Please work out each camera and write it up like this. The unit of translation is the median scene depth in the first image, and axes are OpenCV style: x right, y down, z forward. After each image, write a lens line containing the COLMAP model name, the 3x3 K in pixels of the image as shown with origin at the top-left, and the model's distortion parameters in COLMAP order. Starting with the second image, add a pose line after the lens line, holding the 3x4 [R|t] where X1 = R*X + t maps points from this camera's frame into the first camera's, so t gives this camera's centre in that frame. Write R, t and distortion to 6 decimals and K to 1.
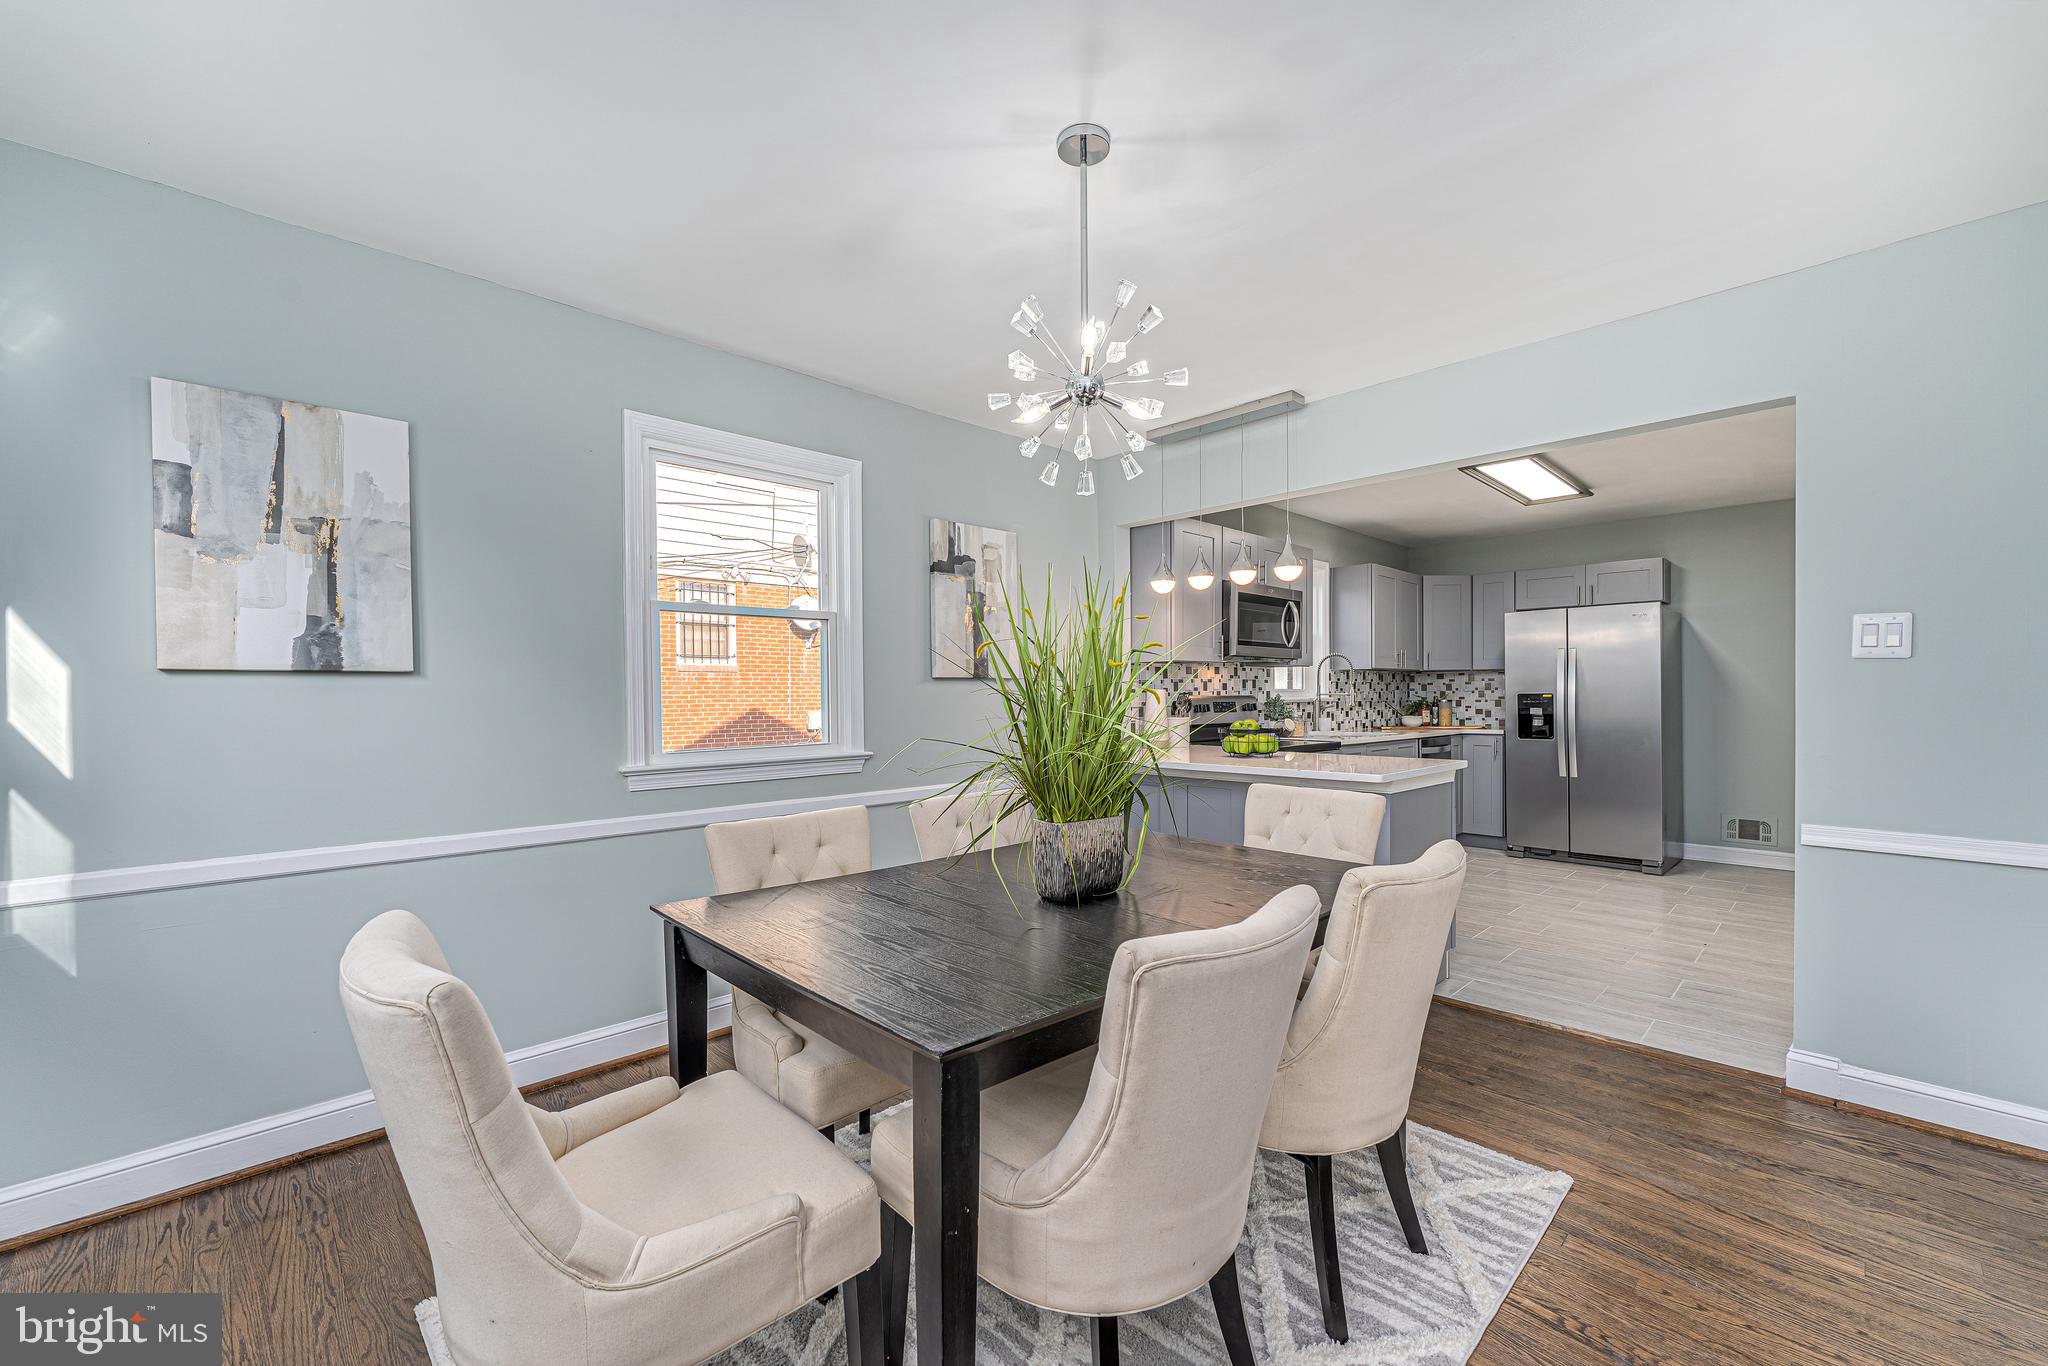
lens RADIAL K [[826.3, 0, 1022.1], [0, 826.3, 699.3], [0, 0, 1]] dist [0.000111, 0.000030]
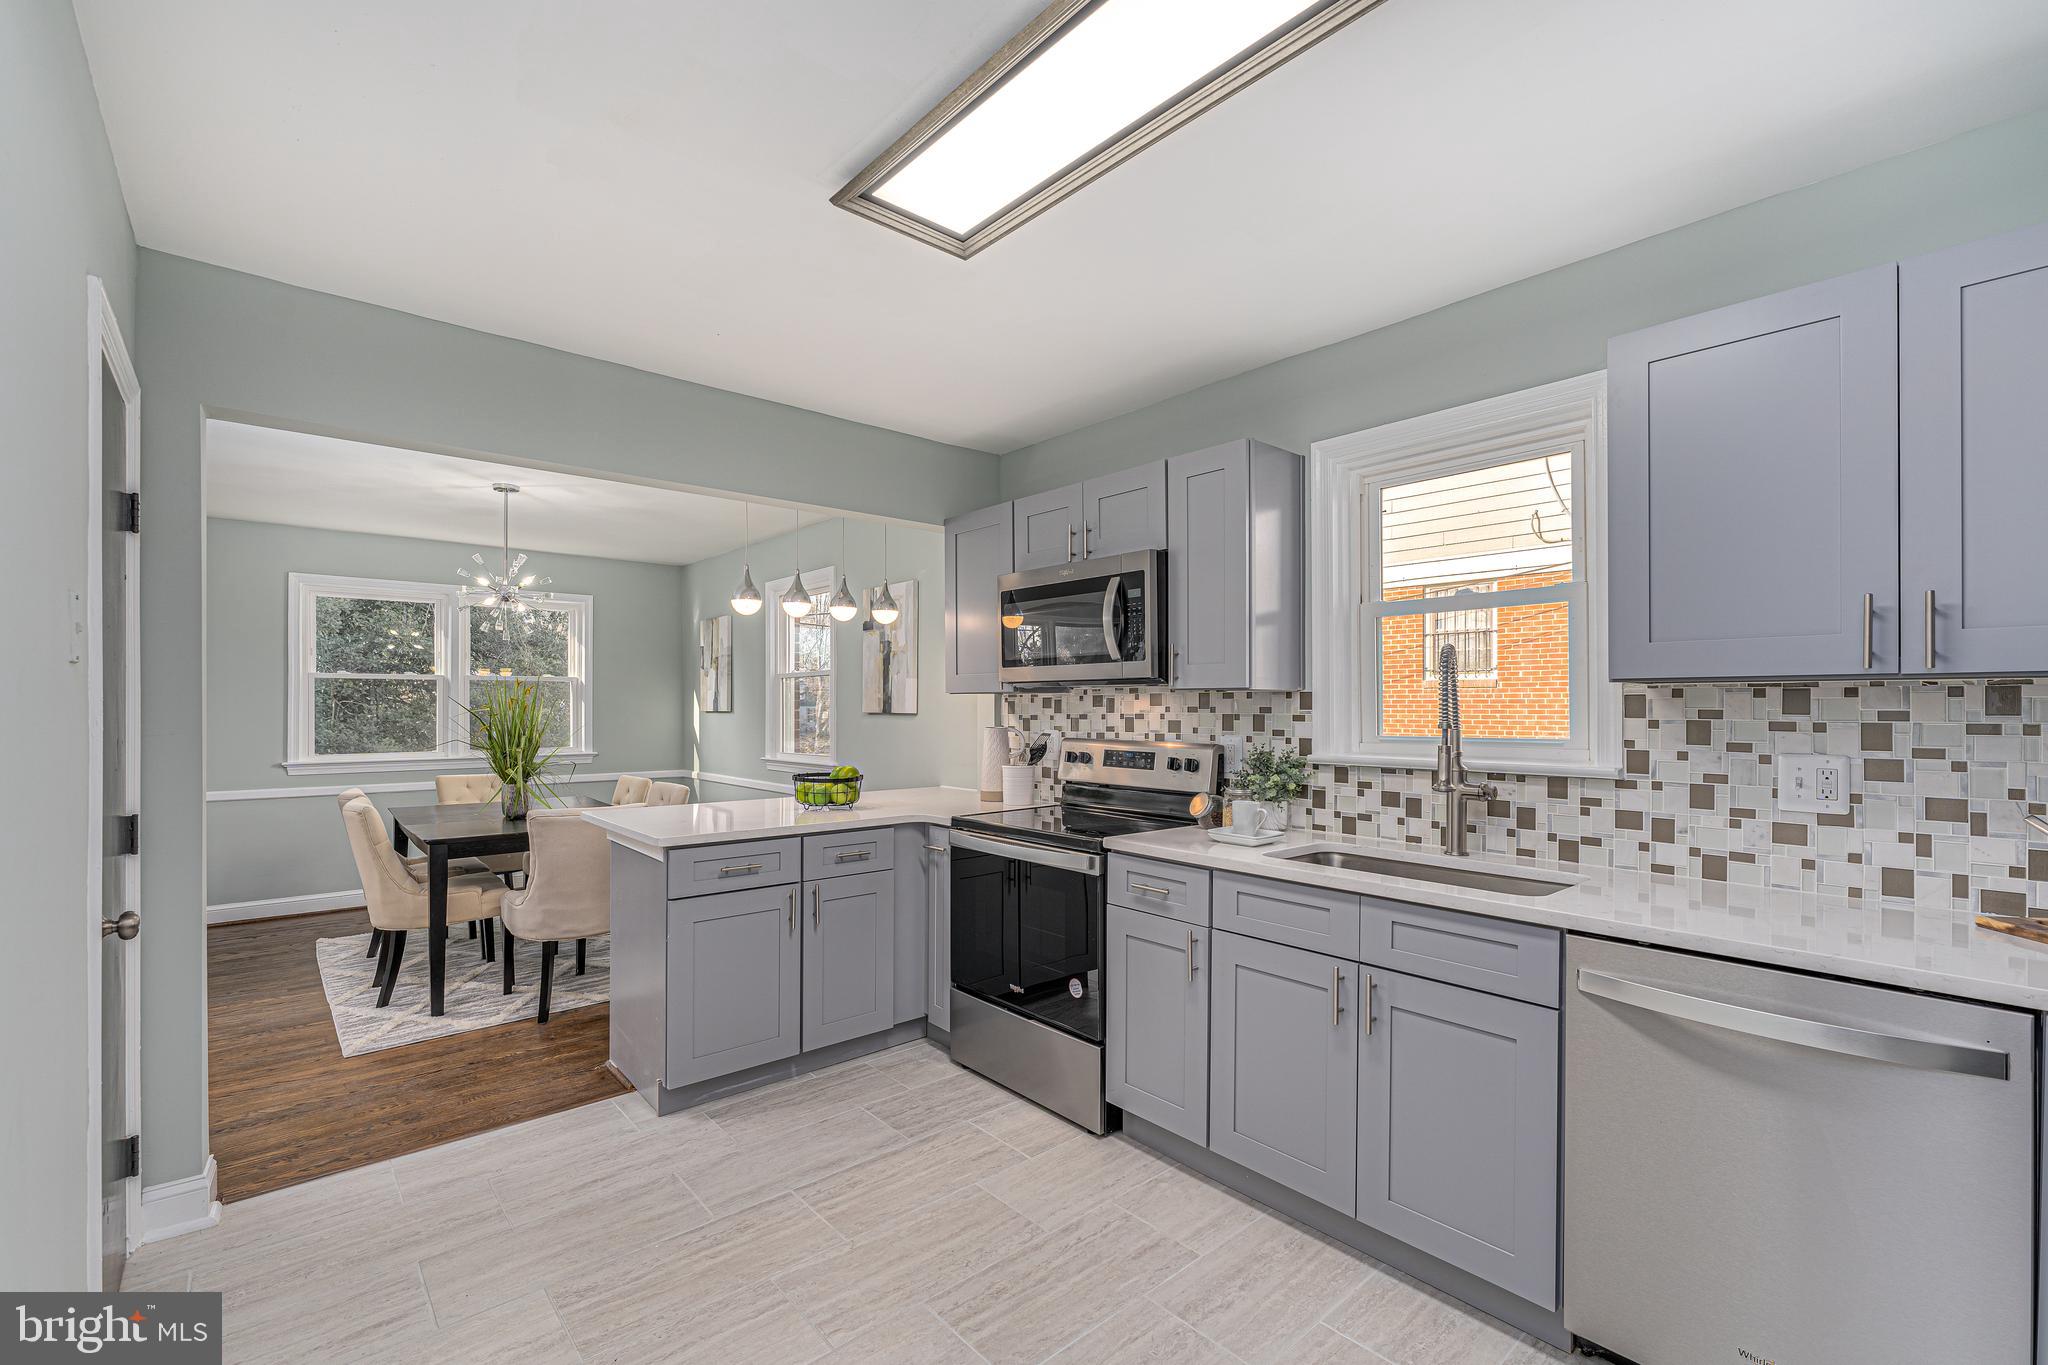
lens RADIAL K [[882.0, 0, 1016.0], [0, 882.0, 704.0], [0, 0, 1]] dist [-0.000773, -0.000002]
pose [[-0.055491, 0.005073, -0.998446, 0.861653], [-0.005242, 0.999972, 0.005372, -0.033414], [0.998445, 0.005532, -0.055463, 0.902530]]
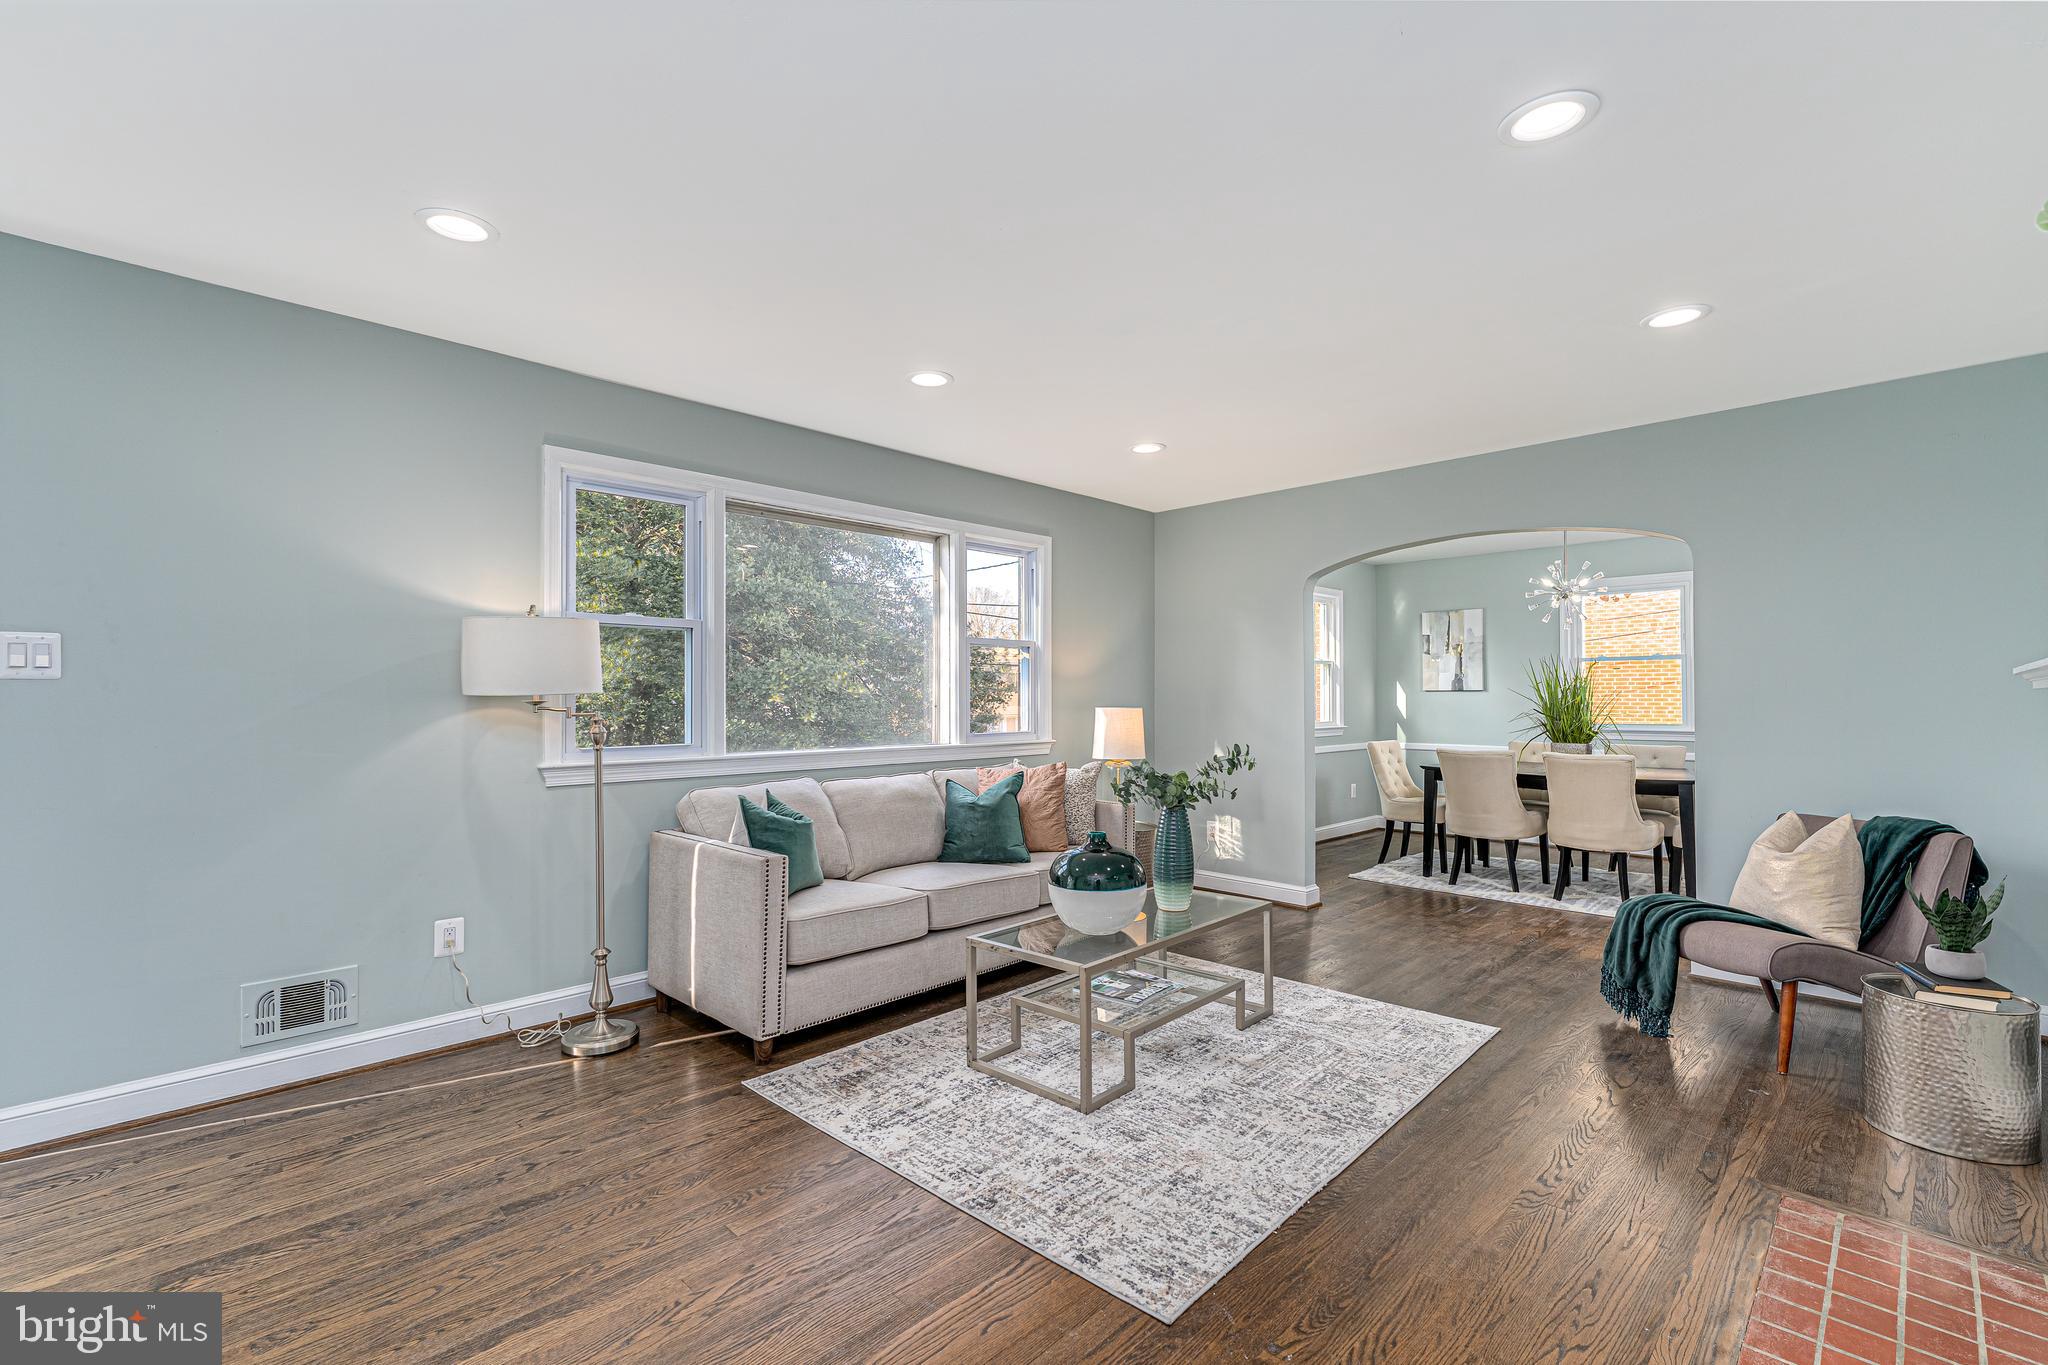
lens RADIAL K [[913.5, 0, 1018.2], [0, 913.5, 688.3], [0, 0, 1]] dist [0.001465, 0.000102]
pose [[0.022045, -0.005150, -0.999744, 1.130734], [-0.008859, 0.999946, -0.005346, -0.003607], [0.999718, 0.008975, 0.021998, -0.340606]]
